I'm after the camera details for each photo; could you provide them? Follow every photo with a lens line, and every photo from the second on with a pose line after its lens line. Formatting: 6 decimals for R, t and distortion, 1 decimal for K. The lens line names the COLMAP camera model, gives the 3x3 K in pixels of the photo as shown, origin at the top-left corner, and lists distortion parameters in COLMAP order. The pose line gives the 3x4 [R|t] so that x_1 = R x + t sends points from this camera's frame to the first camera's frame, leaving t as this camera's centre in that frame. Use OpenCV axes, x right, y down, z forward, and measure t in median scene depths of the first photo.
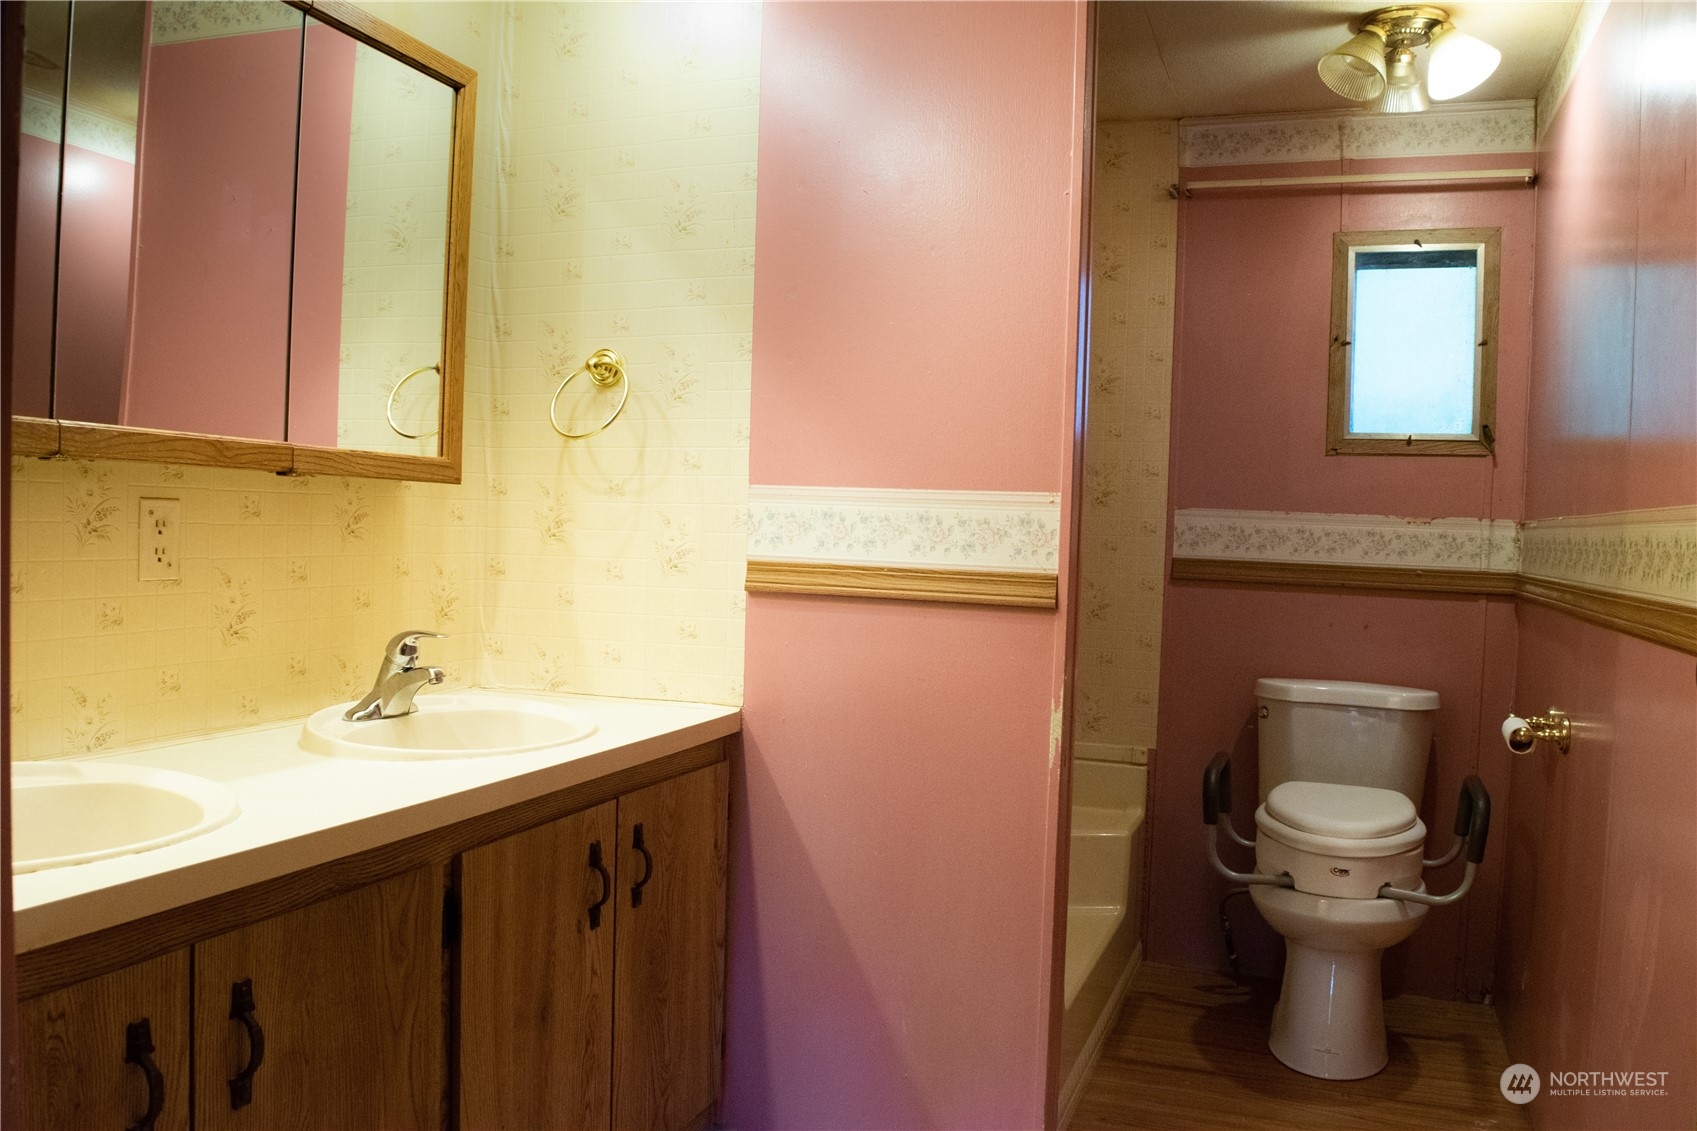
lens RADIAL K [[1329.4, 0, 848.5], [0, 1329.4, 565.5], [0, 0, 1]] dist [-0.095393, 0.012222]
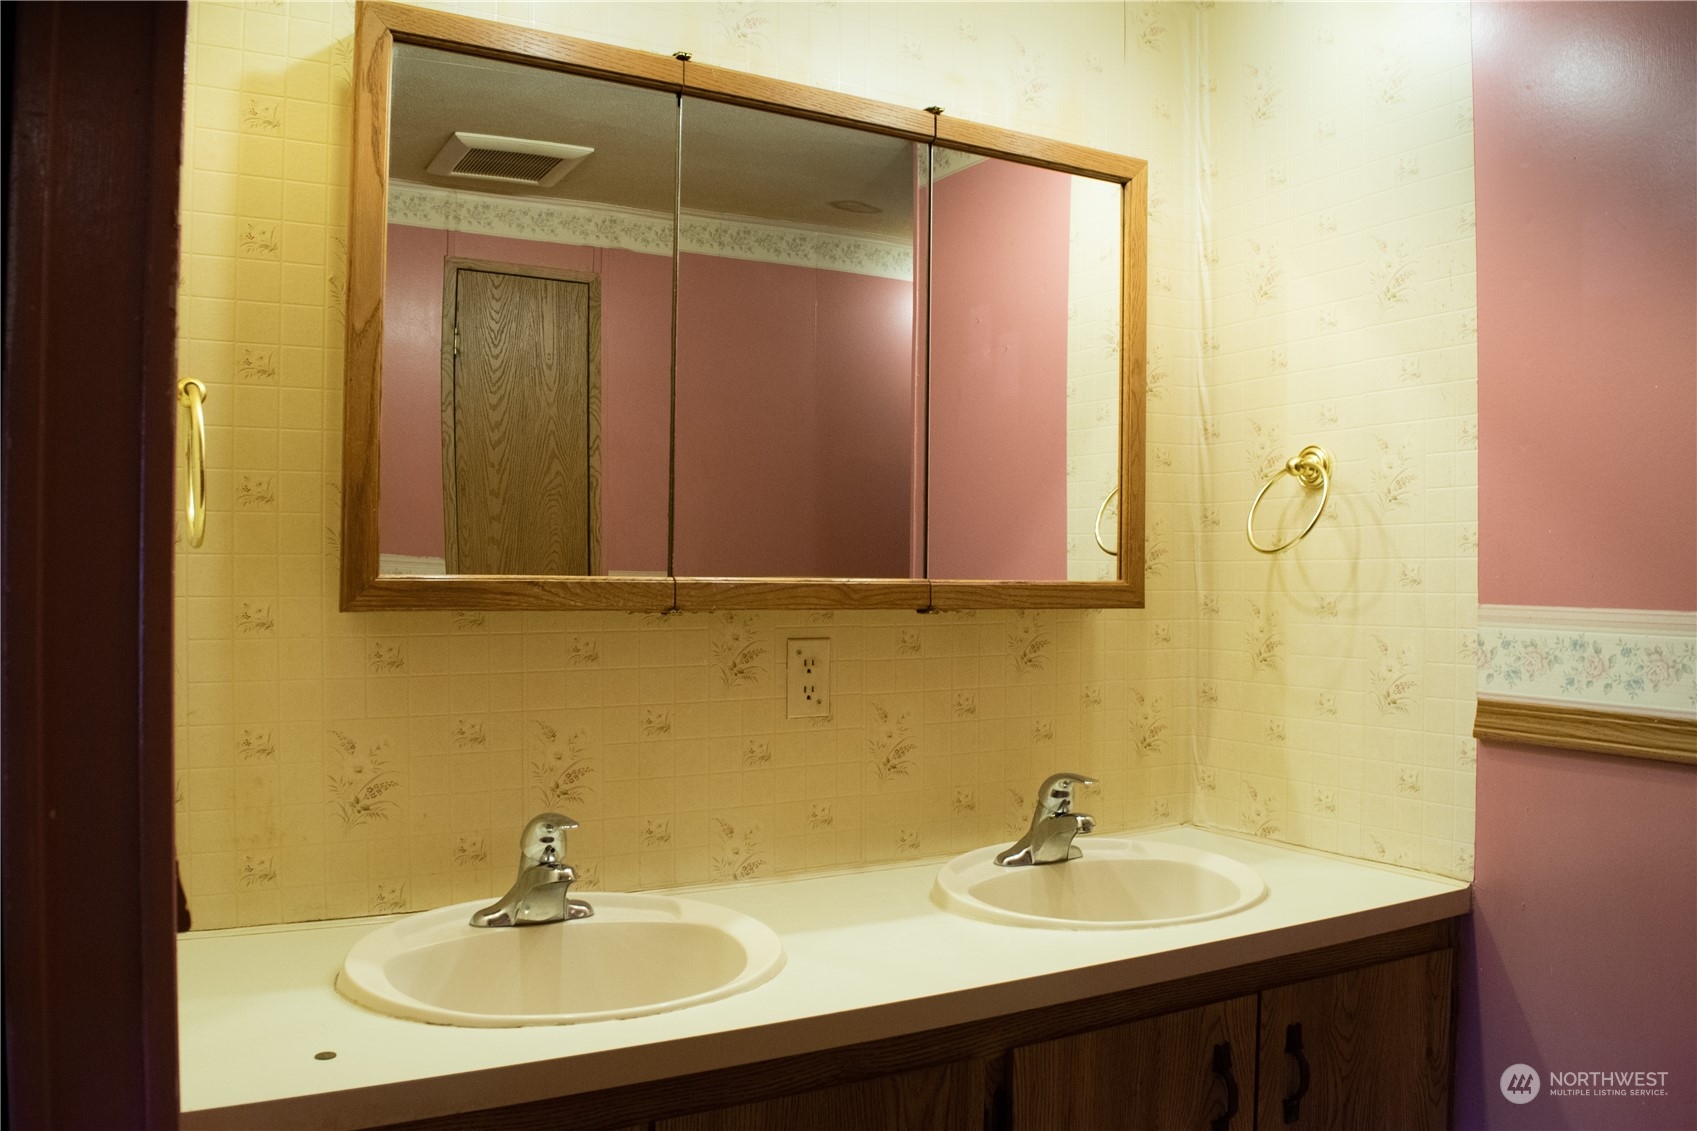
lens RADIAL K [[1329.4, 0, 848.5], [0, 1329.4, 565.5], [0, 0, 1]] dist [-0.095393, 0.012222]
pose [[0.762865, -0.028454, -0.645931, 0.158562], [-0.001898, 0.998928, -0.046245, -0.052903], [0.646555, 0.036505, 0.761993, 0.178223]]
